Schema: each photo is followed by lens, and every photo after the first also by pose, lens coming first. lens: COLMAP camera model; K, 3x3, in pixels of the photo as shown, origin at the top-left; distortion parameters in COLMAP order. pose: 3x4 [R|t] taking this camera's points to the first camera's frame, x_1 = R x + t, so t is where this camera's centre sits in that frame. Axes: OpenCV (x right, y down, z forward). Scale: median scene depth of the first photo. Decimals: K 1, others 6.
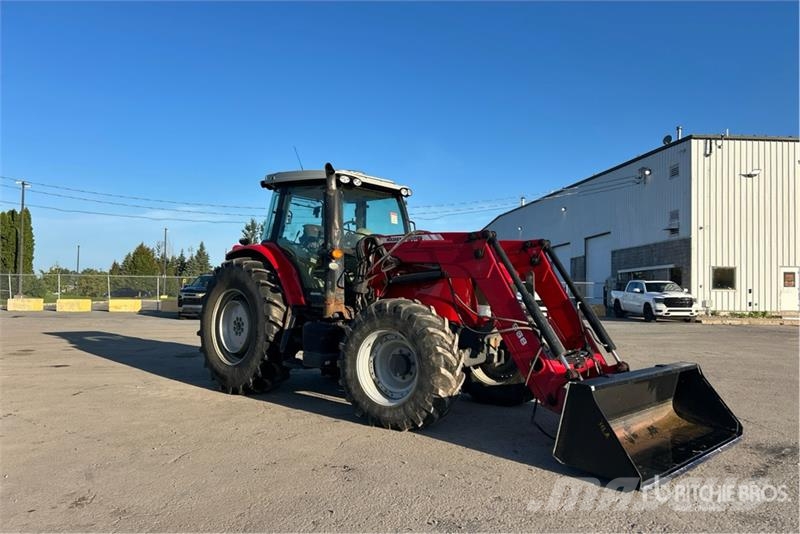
lens RADIAL K [[594.2, 0, 412.7], [0, 594.2, 270.8], [0, 0, 1]] dist [0.092242, -0.102565]
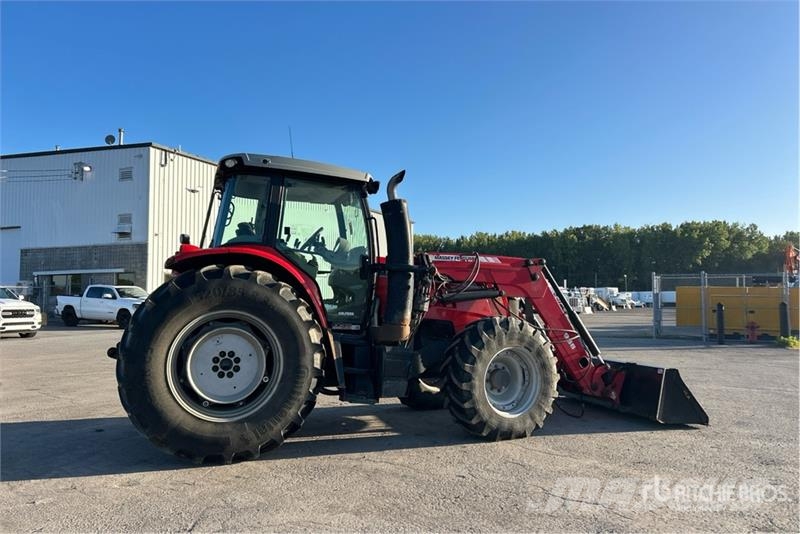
lens RADIAL K [[603.1, 0, 400.0], [0, 603.1, 267.0], [0, 0, 1]] dist [0.030890, 0.000213]
pose [[0.478468, 0.035088, 0.877403, -0.913917], [-0.028491, 0.999296, -0.024426, -0.009512], [-0.877642, -0.013311, 0.479131, 0.549735]]
